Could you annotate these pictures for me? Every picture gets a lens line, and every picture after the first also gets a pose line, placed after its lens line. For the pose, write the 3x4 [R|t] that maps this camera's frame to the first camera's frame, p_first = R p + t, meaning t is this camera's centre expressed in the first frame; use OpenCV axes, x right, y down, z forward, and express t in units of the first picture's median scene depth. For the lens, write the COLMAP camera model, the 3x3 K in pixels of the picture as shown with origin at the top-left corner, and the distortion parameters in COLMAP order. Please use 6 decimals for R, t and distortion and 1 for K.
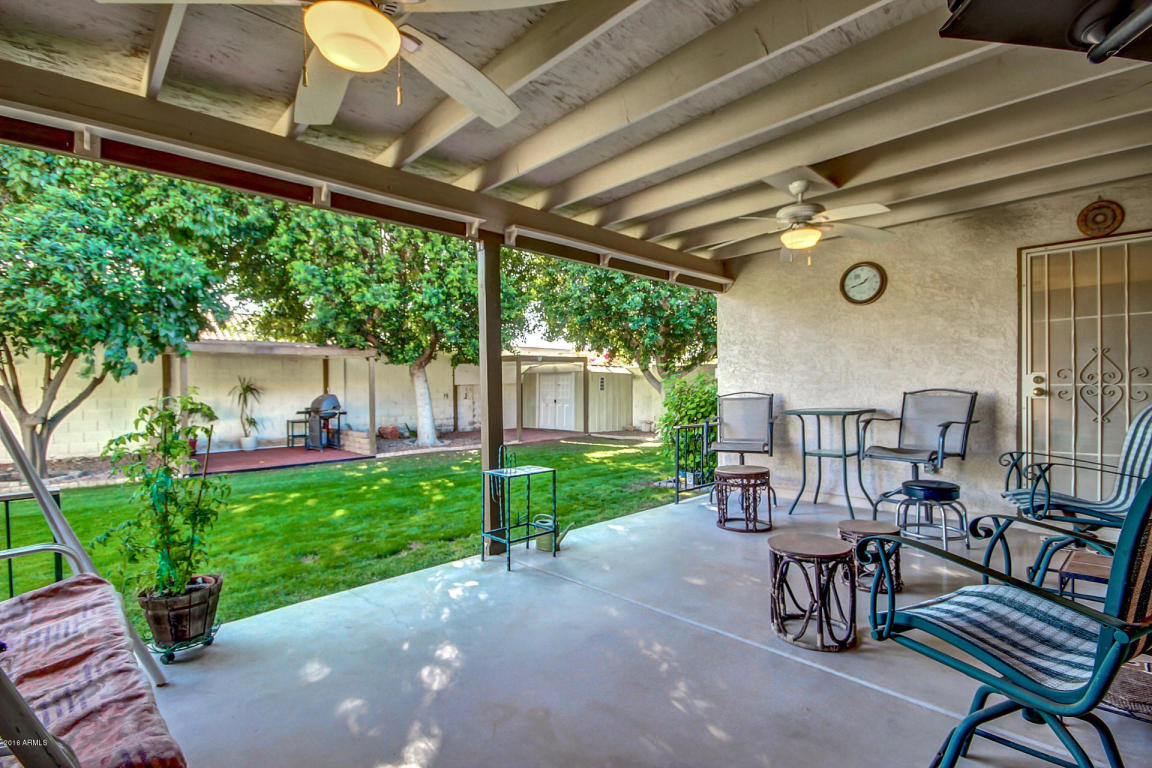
lens RADIAL K [[537.0, 0, 573.6], [0, 537.0, 386.3], [0, 0, 1]] dist [0.002232, 0.000284]
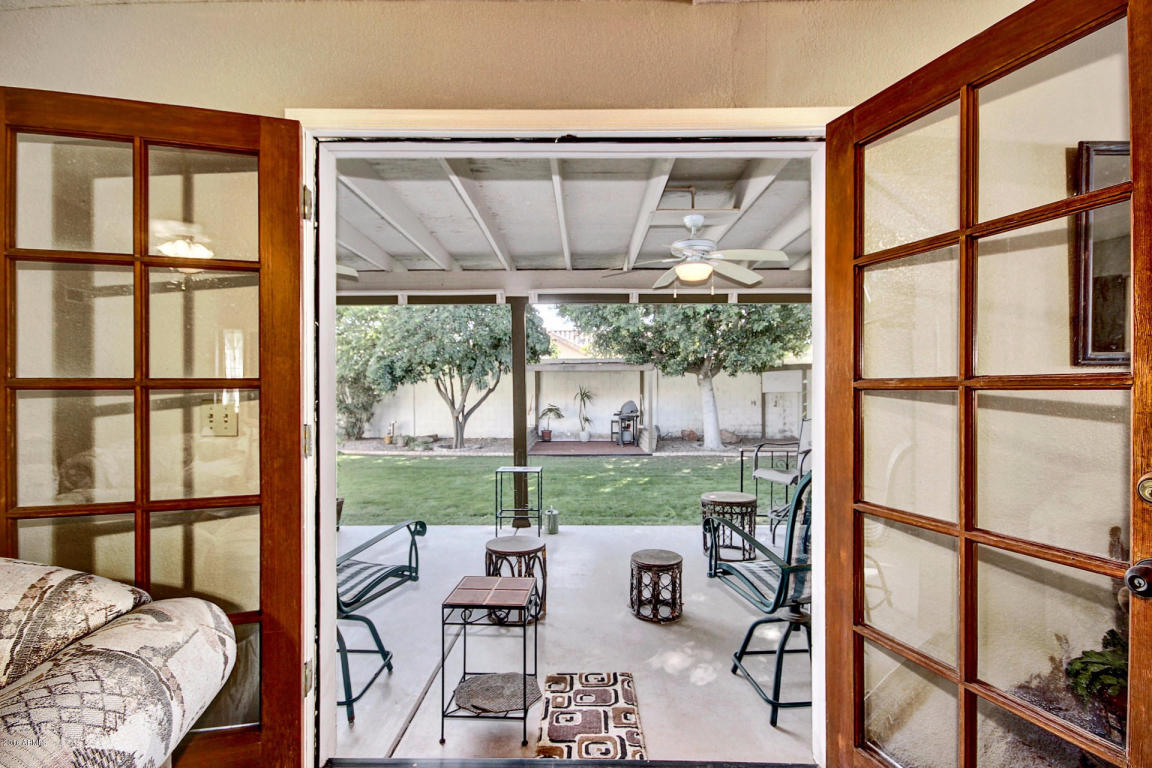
lens RADIAL K [[537.0, 0, 575.3], [0, 537.0, 388.0], [0, 0, 1]] dist [0.002232, 0.000284]
pose [[0.727943, 0.006247, -0.685609, 0.278916], [-0.004503, 0.999980, 0.004330, -0.017452], [0.685623, -0.000065, 0.727957, 0.026653]]
